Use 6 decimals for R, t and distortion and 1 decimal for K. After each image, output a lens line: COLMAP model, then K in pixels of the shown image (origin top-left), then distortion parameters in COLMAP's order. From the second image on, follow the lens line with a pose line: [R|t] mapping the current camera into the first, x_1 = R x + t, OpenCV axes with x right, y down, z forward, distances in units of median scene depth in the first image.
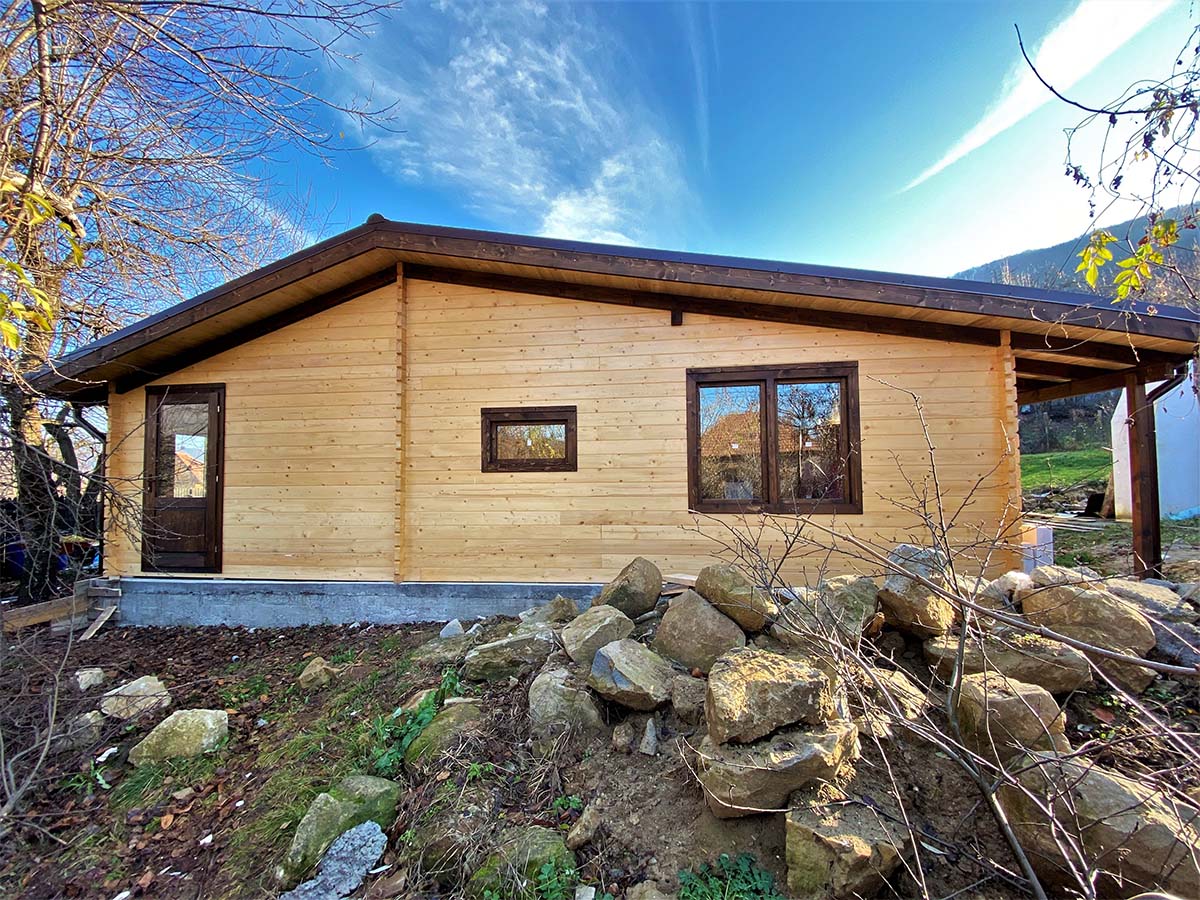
lens RADIAL K [[493.5, 0, 592.7], [0, 493.5, 456.0], [0, 0, 1]] dist [0.028008, -0.021774]
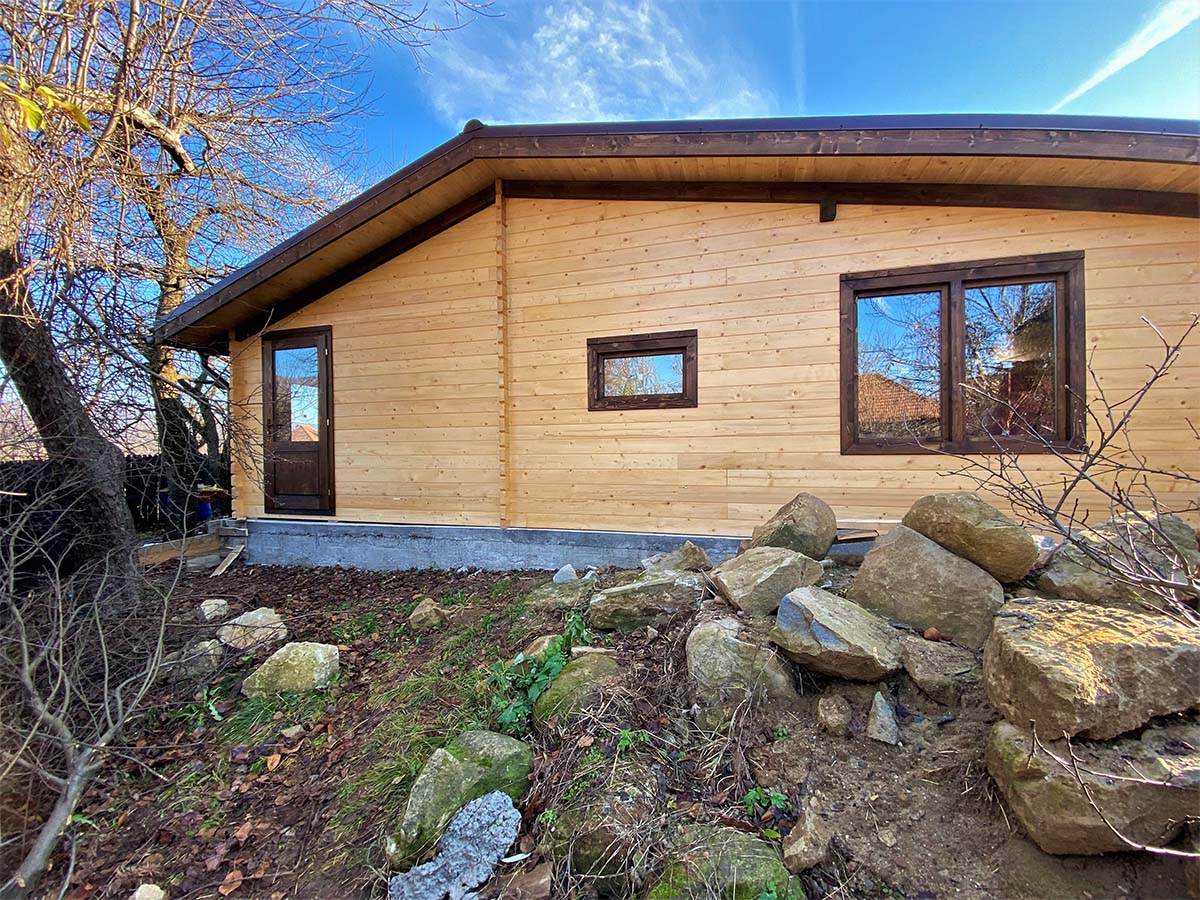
lens RADIAL K [[493.5, 0, 592.7], [0, 493.5, 456.0], [0, 0, 1]] dist [0.028008, -0.021774]
pose [[0.985504, 0.001300, -0.169649, -0.075405], [0.008083, 0.998475, 0.054606, 0.076318], [0.169461, -0.055186, 0.983991, 0.128452]]
